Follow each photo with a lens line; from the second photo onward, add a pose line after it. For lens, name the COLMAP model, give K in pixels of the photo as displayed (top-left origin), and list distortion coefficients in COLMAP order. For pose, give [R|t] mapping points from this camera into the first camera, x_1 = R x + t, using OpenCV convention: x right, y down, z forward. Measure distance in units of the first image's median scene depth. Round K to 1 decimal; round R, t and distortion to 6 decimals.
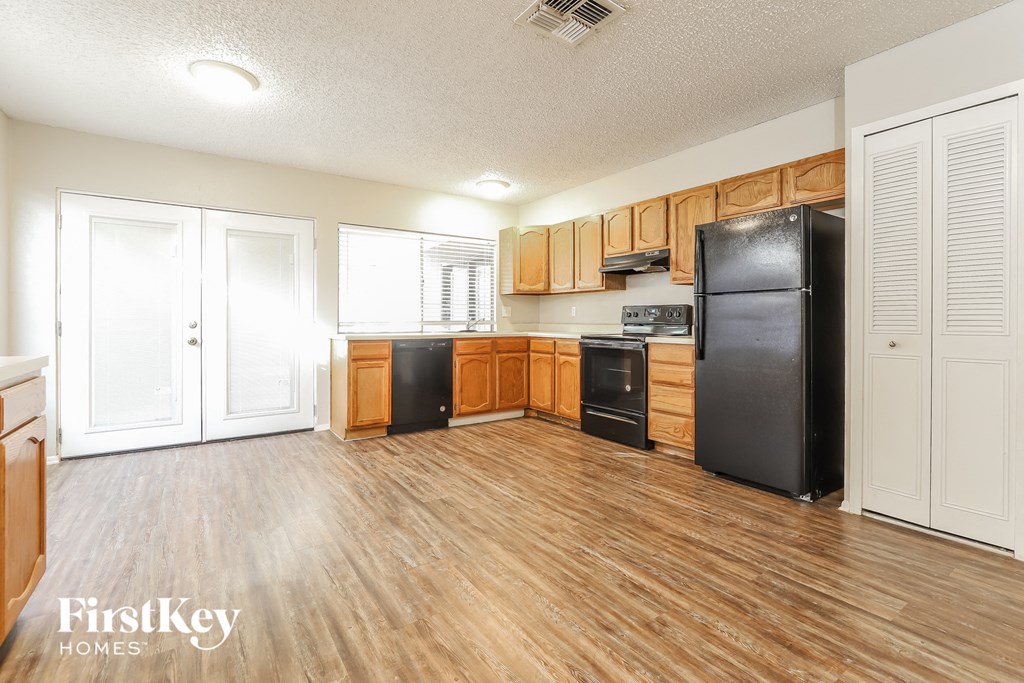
lens RADIAL K [[471.0, 0, 520.9], [0, 471.0, 323.0], [0, 0, 1]] dist [-0.010761, 0.000301]
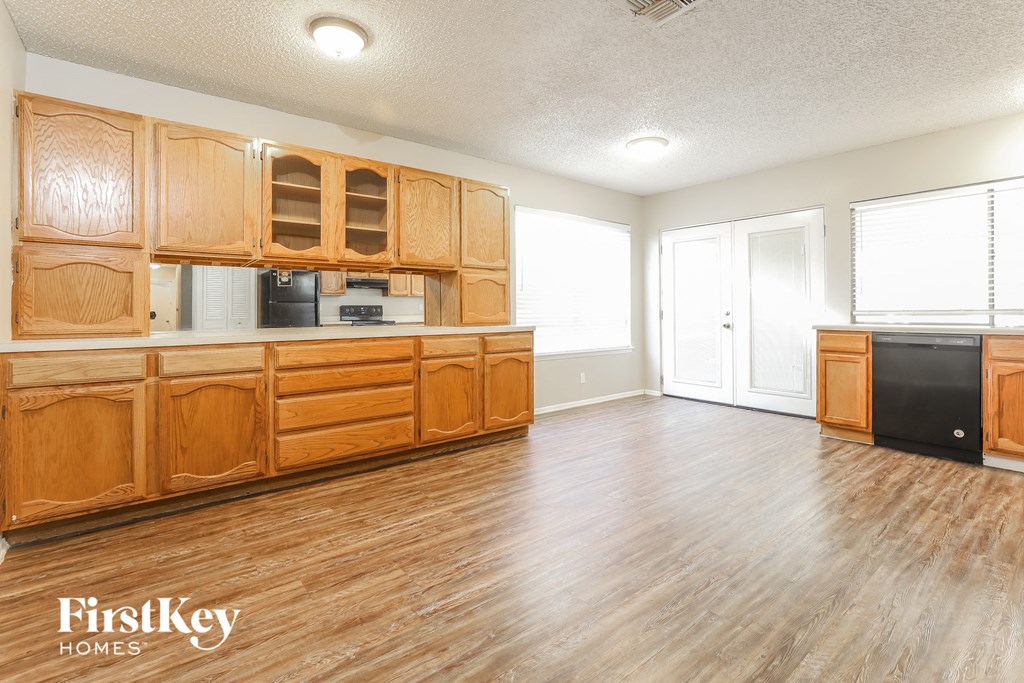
lens RADIAL K [[471.0, 0, 524.1], [0, 471.0, 309.6], [0, 0, 1]] dist [-0.010761, 0.000301]
pose [[0.074561, -0.002936, -0.997212, 0.539250], [-0.000261, 0.999996, -0.002964, -0.001618], [0.997216, 0.000481, 0.074560, 0.330890]]
